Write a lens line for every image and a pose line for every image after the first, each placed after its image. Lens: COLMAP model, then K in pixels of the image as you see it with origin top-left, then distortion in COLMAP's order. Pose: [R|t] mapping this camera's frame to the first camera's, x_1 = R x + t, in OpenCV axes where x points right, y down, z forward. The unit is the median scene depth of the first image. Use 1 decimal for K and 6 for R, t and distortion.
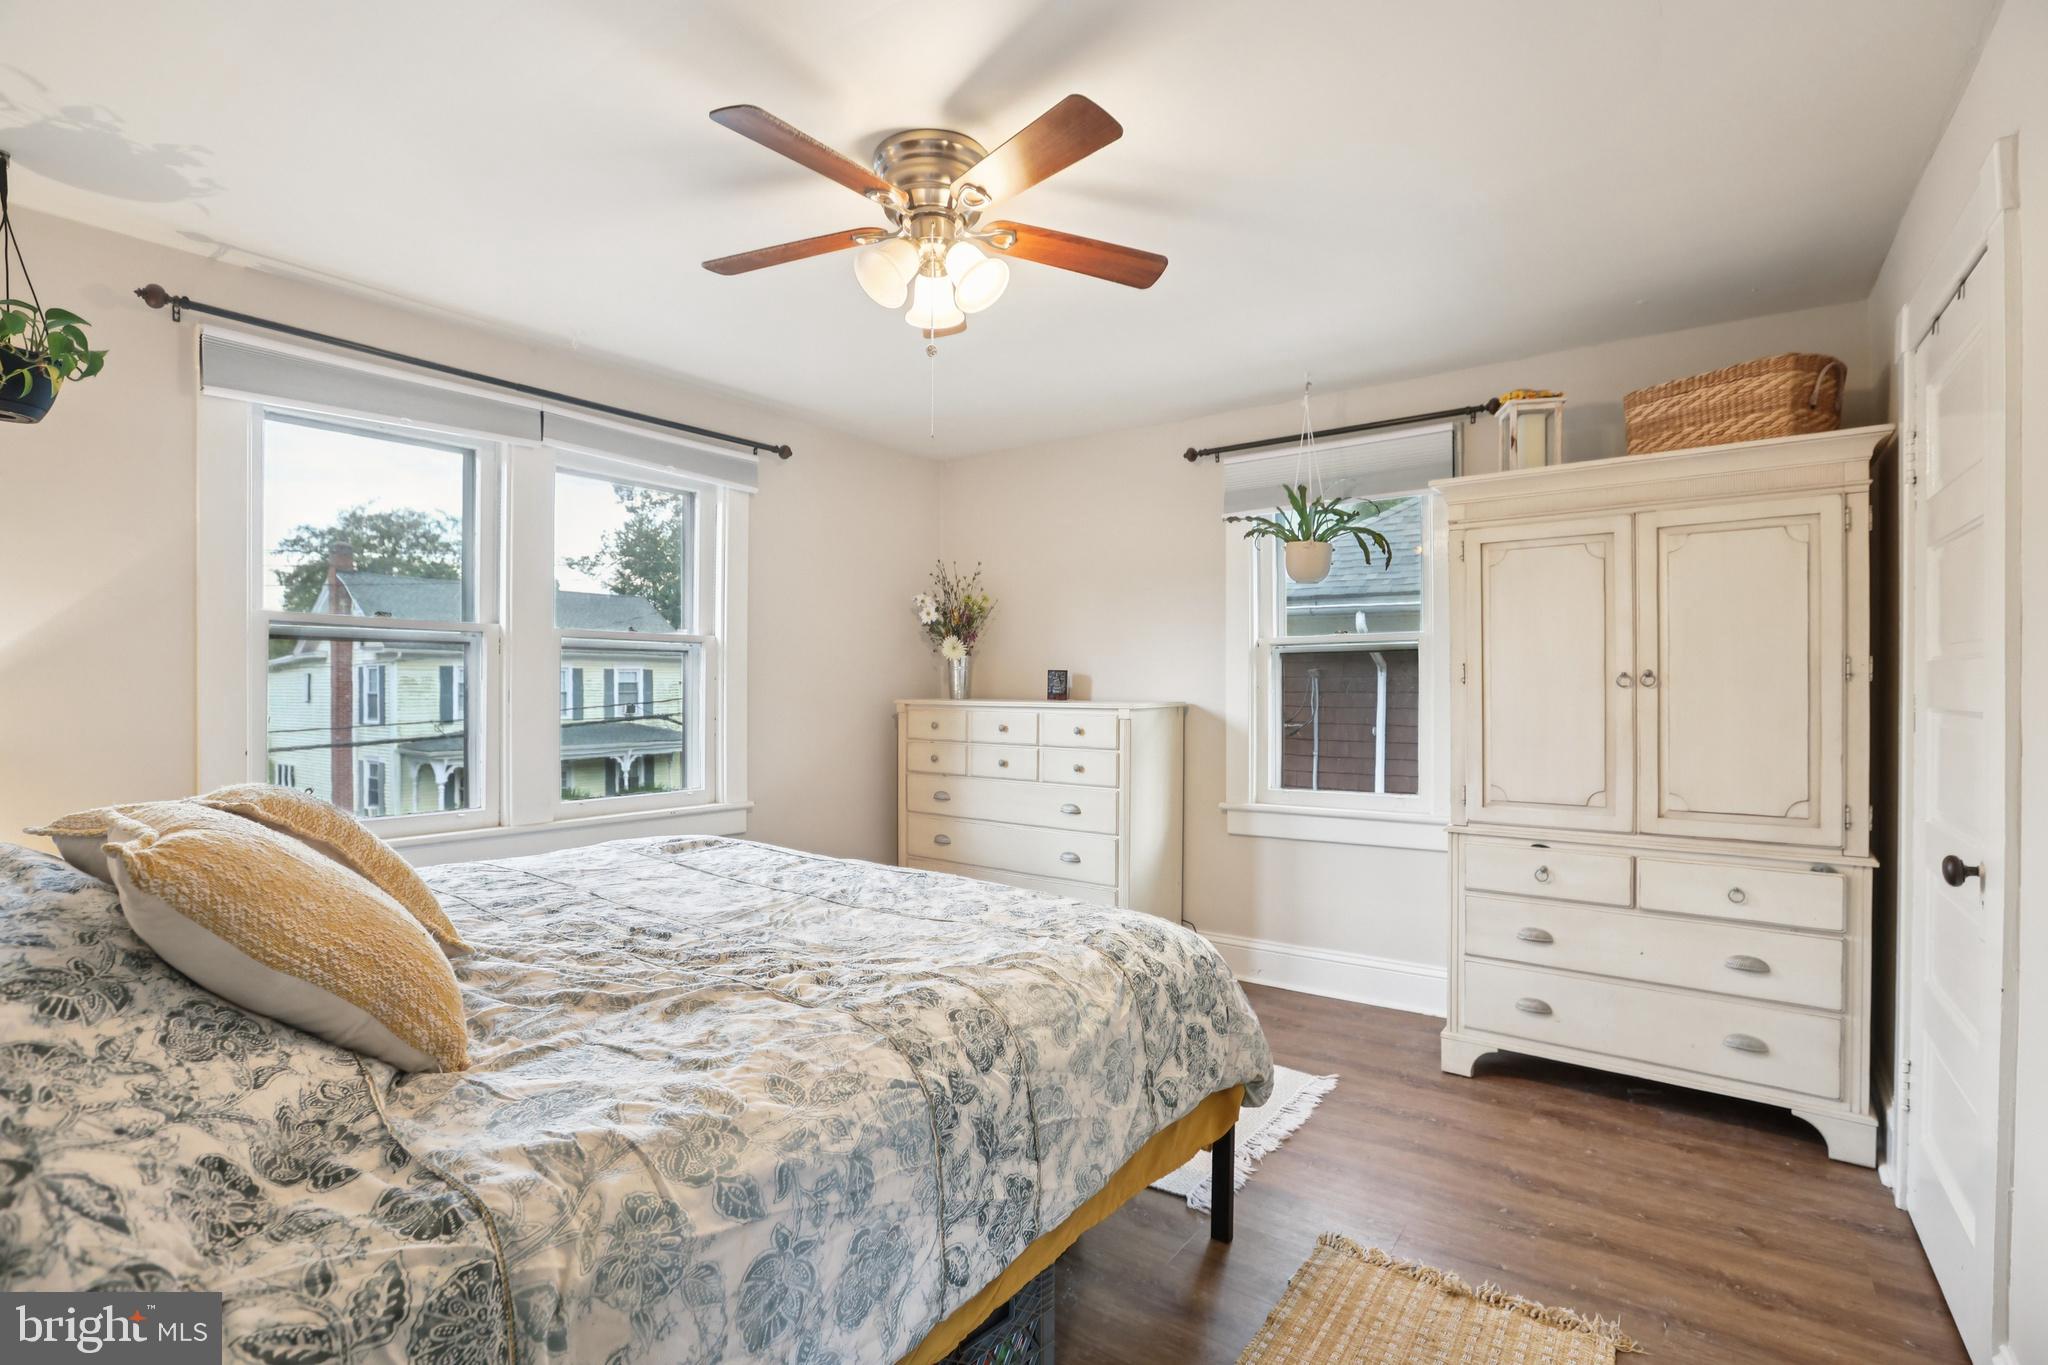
lens RADIAL K [[919.7, 0, 1025.5], [0, 919.7, 691.1], [0, 0, 1]] dist [-0.012061, 0.000176]
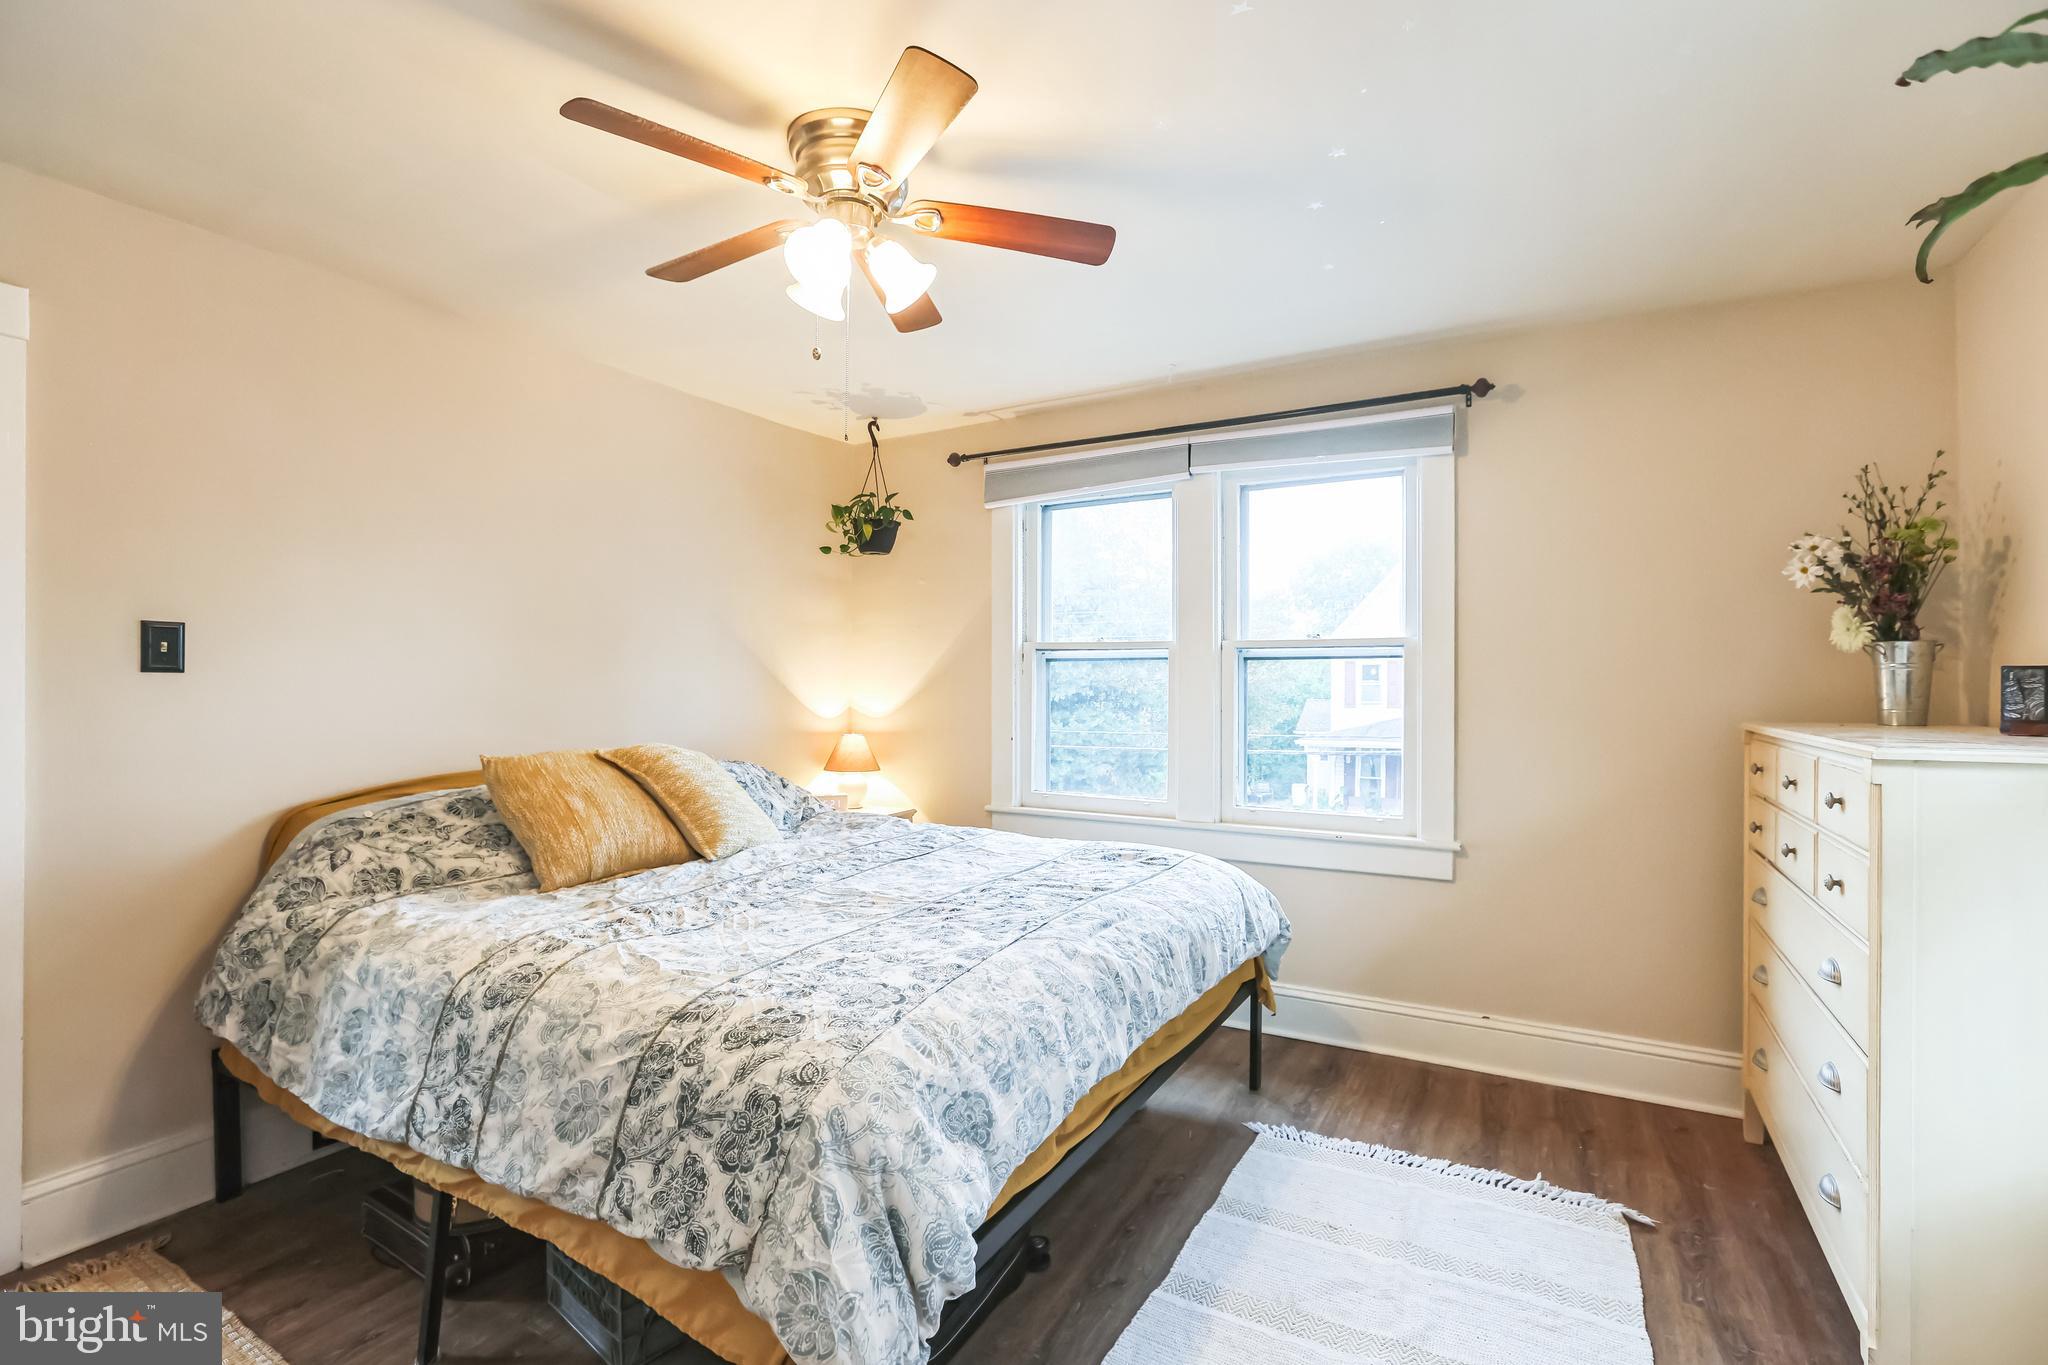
lens RADIAL K [[944.4, 0, 1048.0], [0, 944.4, 677.9], [0, 0, 1]] dist [0.000439, 0.000213]
pose [[0.124987, -0.007692, -0.992129, 1.025616], [-0.011737, 0.999889, -0.009231, -0.021718], [0.992089, 0.012799, 0.124883, 1.236758]]
